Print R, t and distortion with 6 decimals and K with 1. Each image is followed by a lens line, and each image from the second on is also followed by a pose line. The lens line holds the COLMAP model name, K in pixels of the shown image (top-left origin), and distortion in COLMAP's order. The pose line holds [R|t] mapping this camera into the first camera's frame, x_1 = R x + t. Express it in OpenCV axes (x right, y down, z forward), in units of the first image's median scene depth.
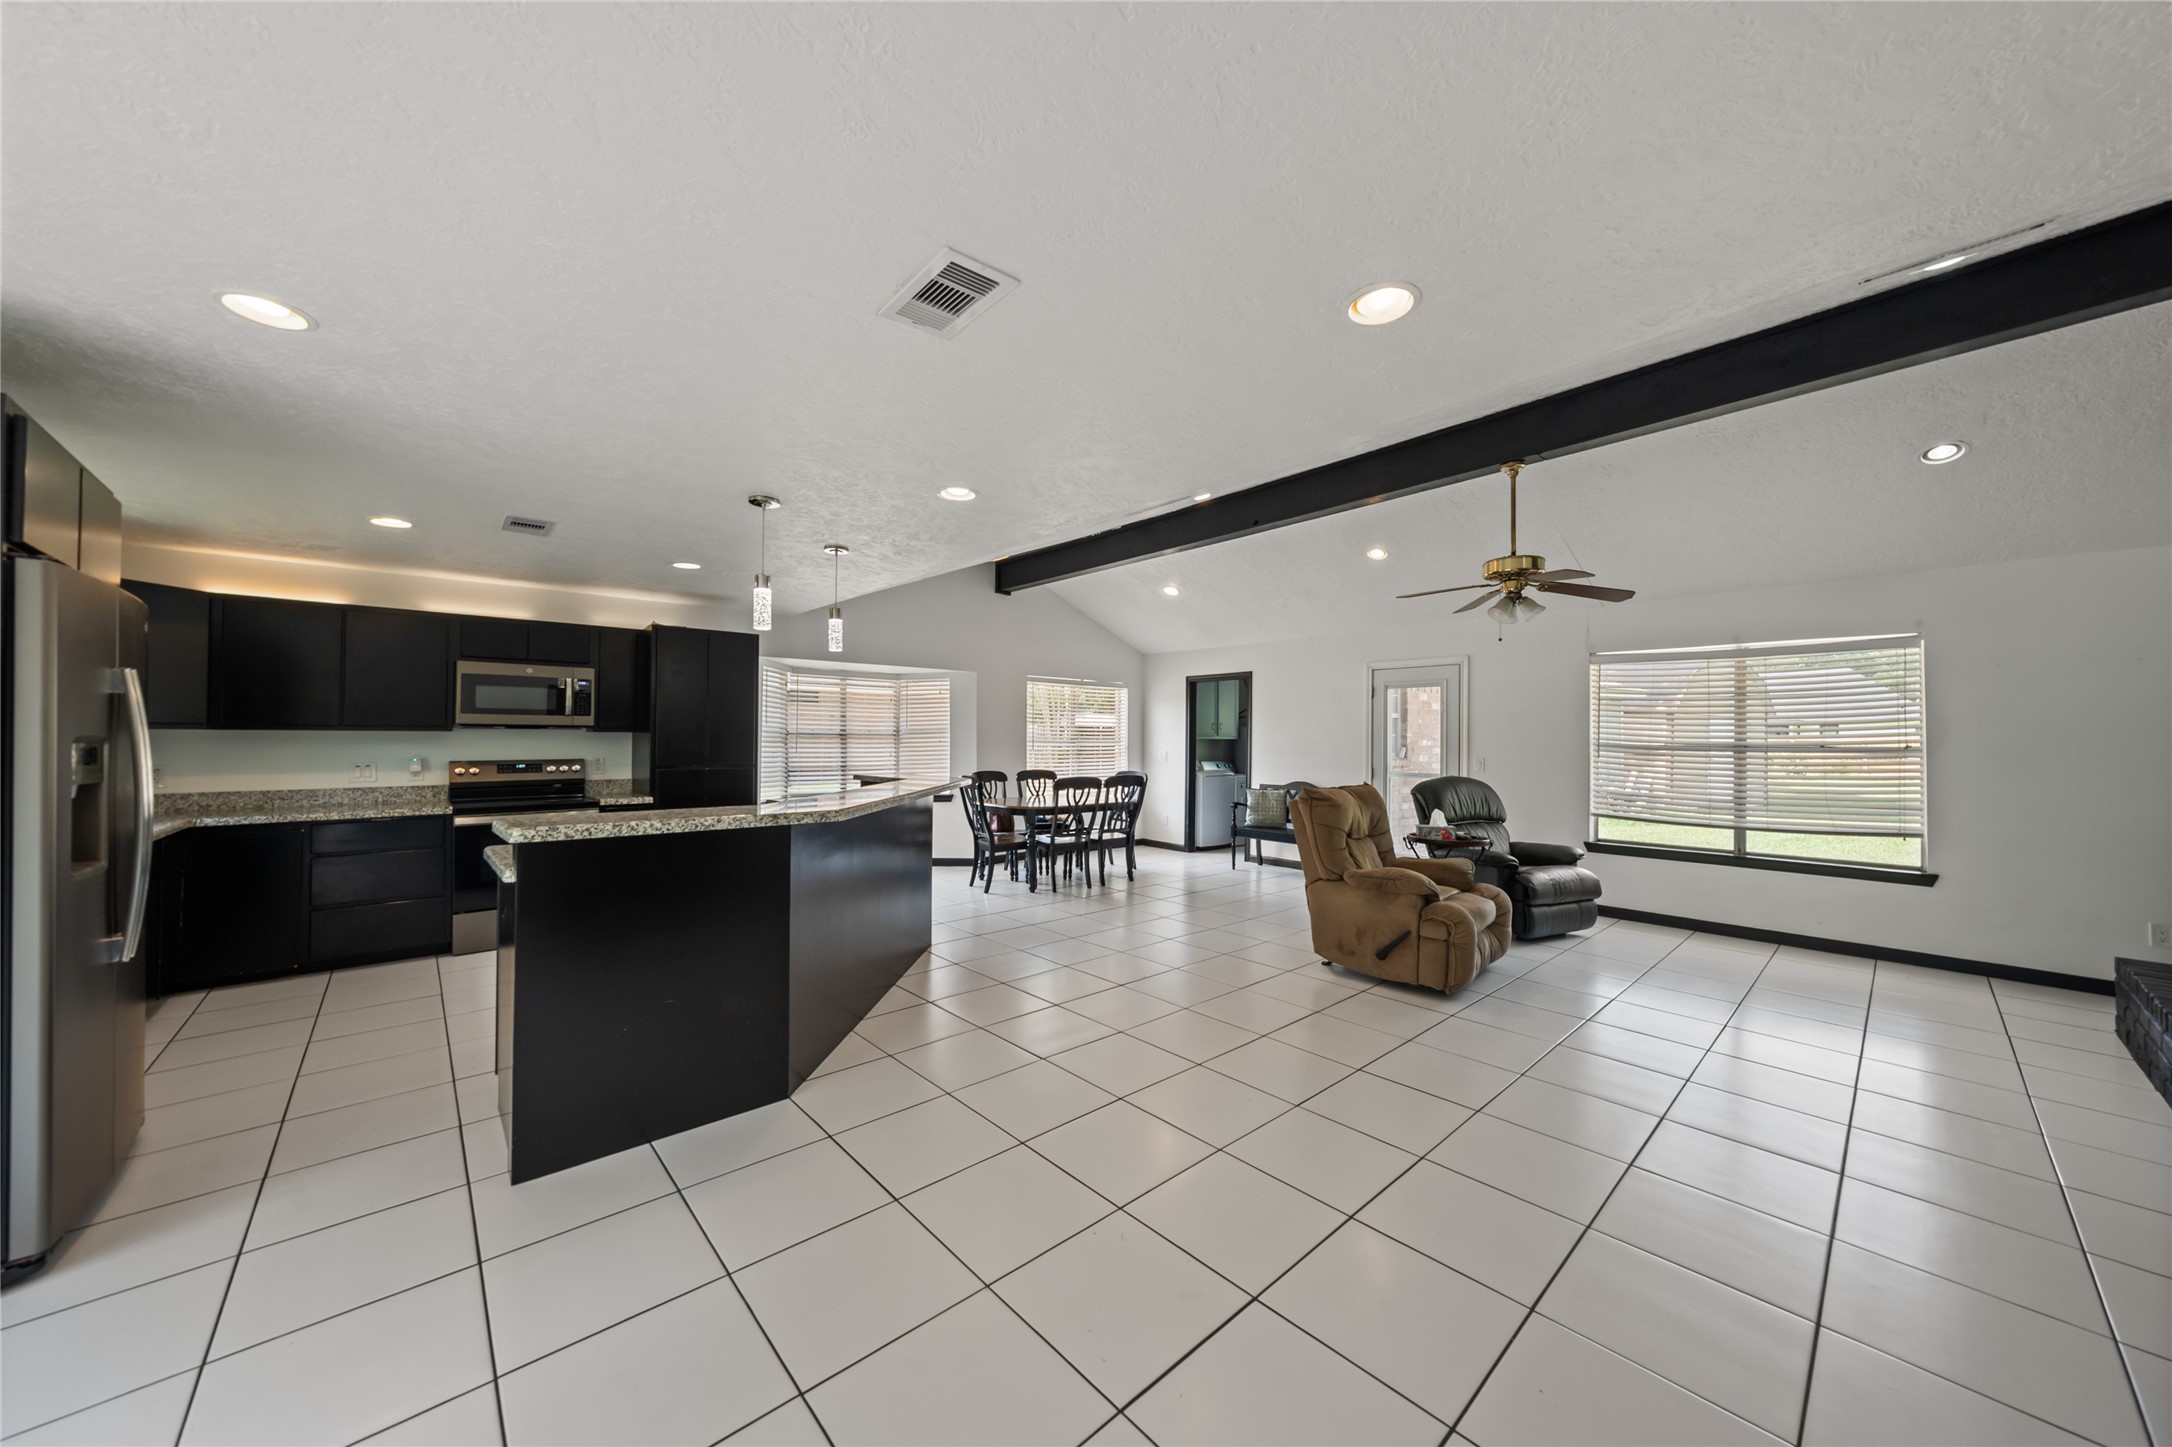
lens RADIAL K [[754.5, 0, 1080.0], [0, 754.5, 725.5], [0, 0, 1]] dist [-0.002002, -0.000586]
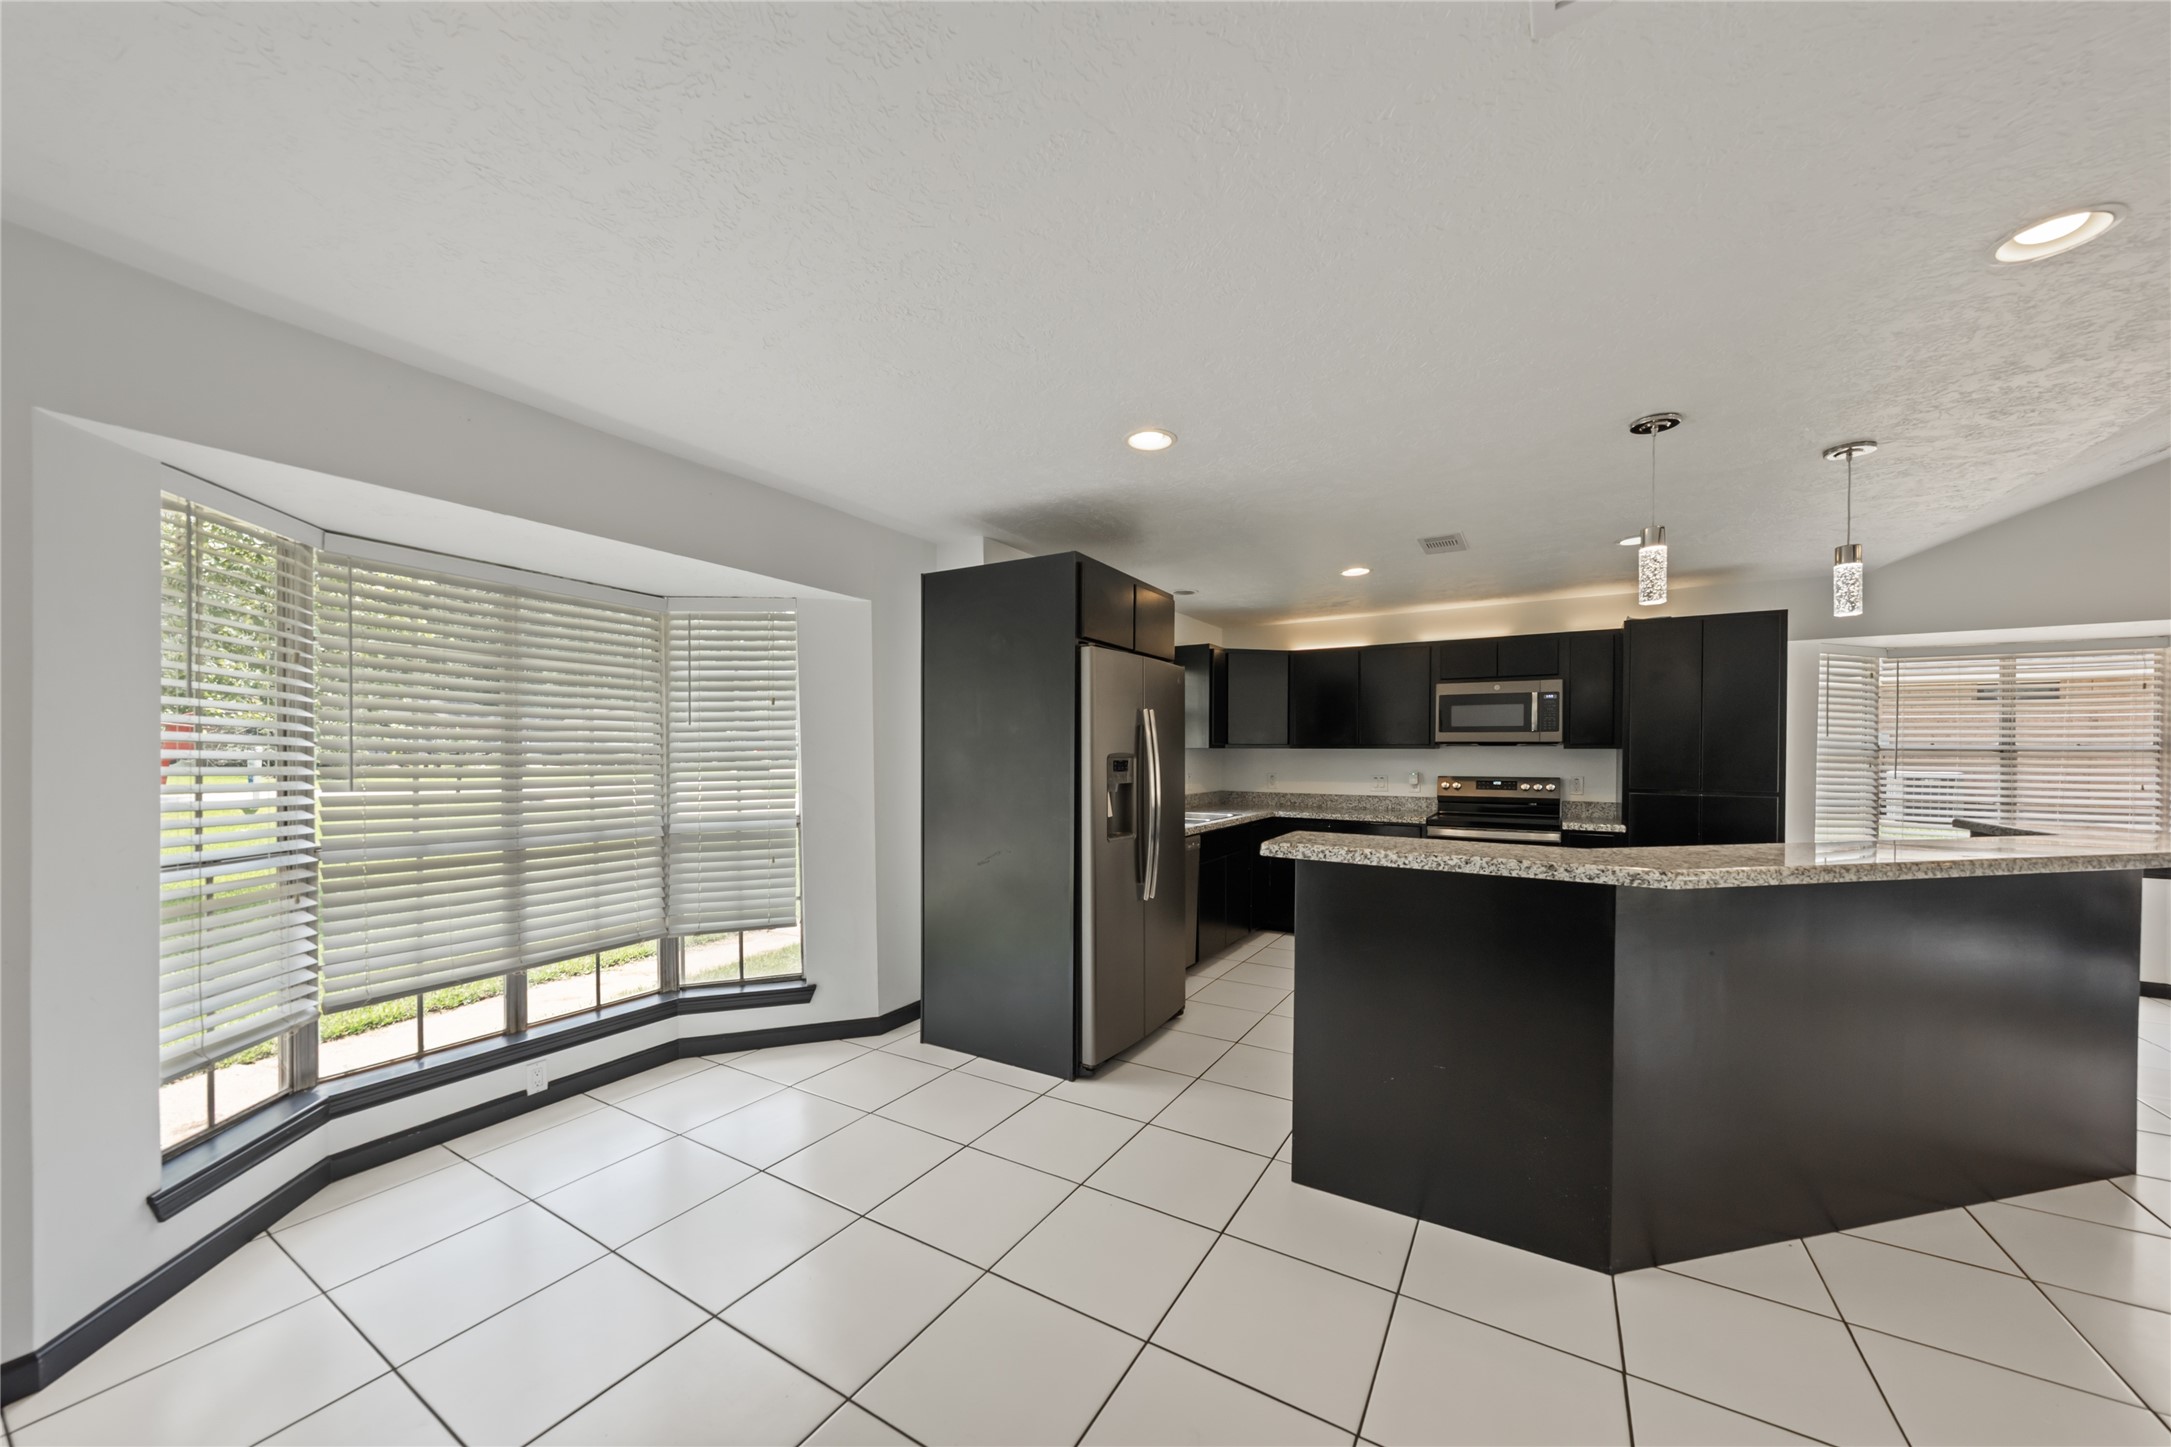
lens RADIAL K [[754.2, 0, 1085.3], [0, 754.2, 755.4], [0, 0, 1]] dist [-0.002002, -0.000586]
pose [[0.285856, 0.002881, -0.958268, 0.070262], [0.013645, 0.999882, 0.007077, 0.002295], [0.958175, -0.015099, 0.285783, 0.179875]]
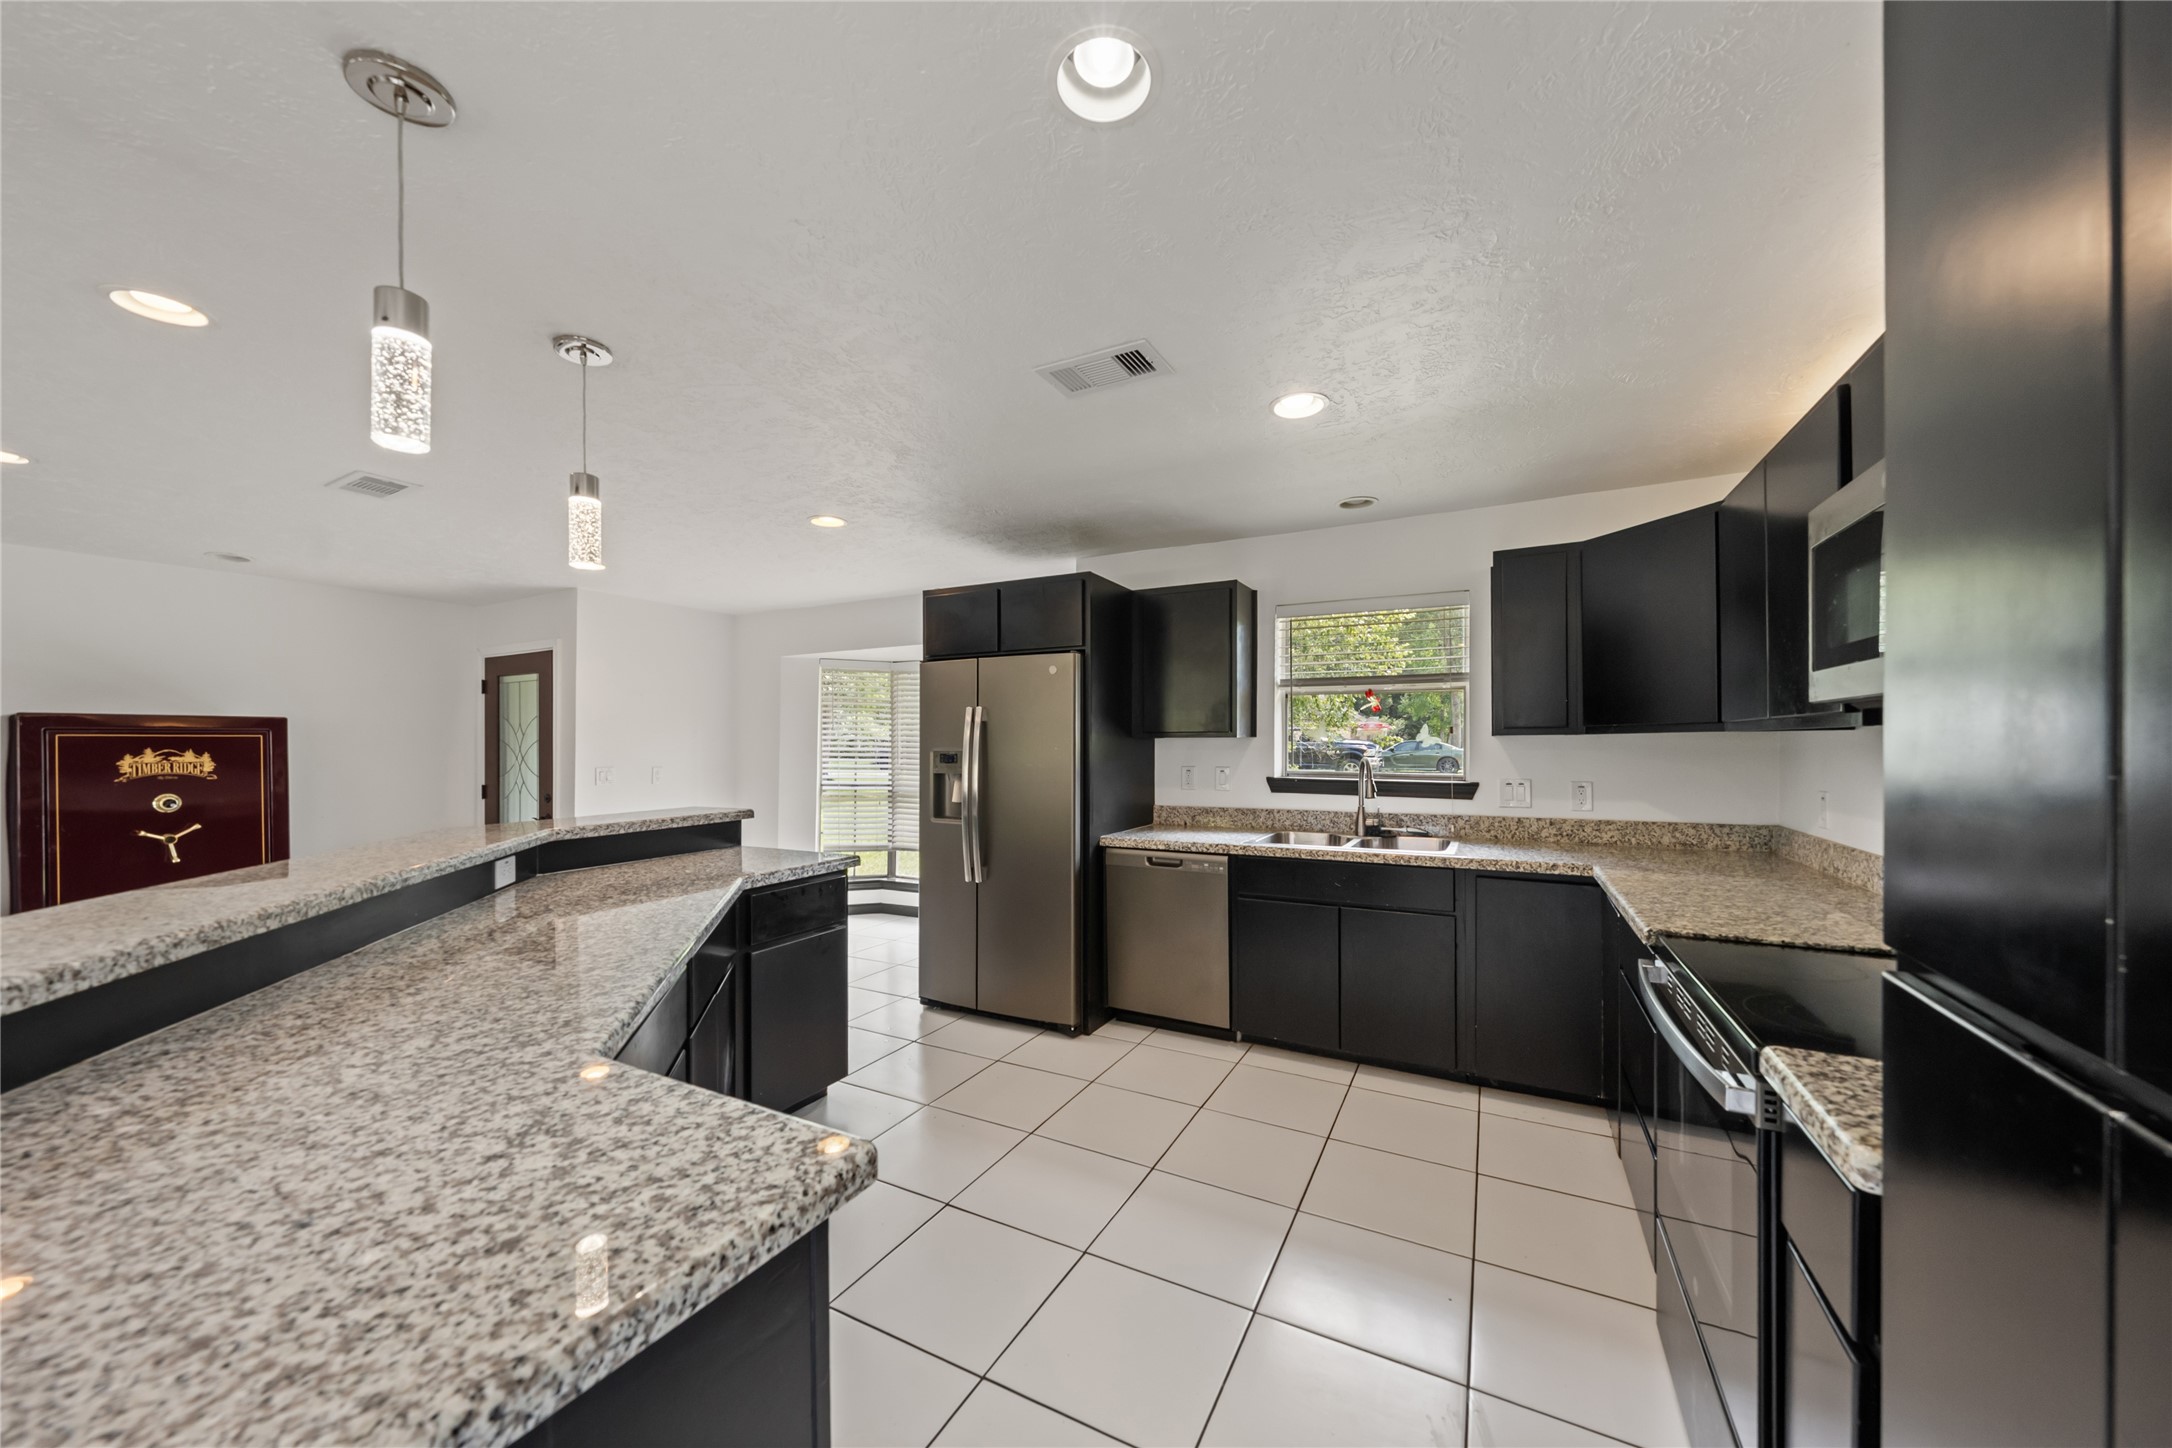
lens RADIAL K [[754.5, 0, 1077.8], [0, 754.5, 740.4], [0, 0, 1]] dist [-0.002002, -0.000586]
pose [[-0.939708, 0.002752, -0.341966, -0.373192], [0.011214, 0.999678, -0.022773, 0.016028], [0.341794, -0.025234, -0.939436, 1.083809]]
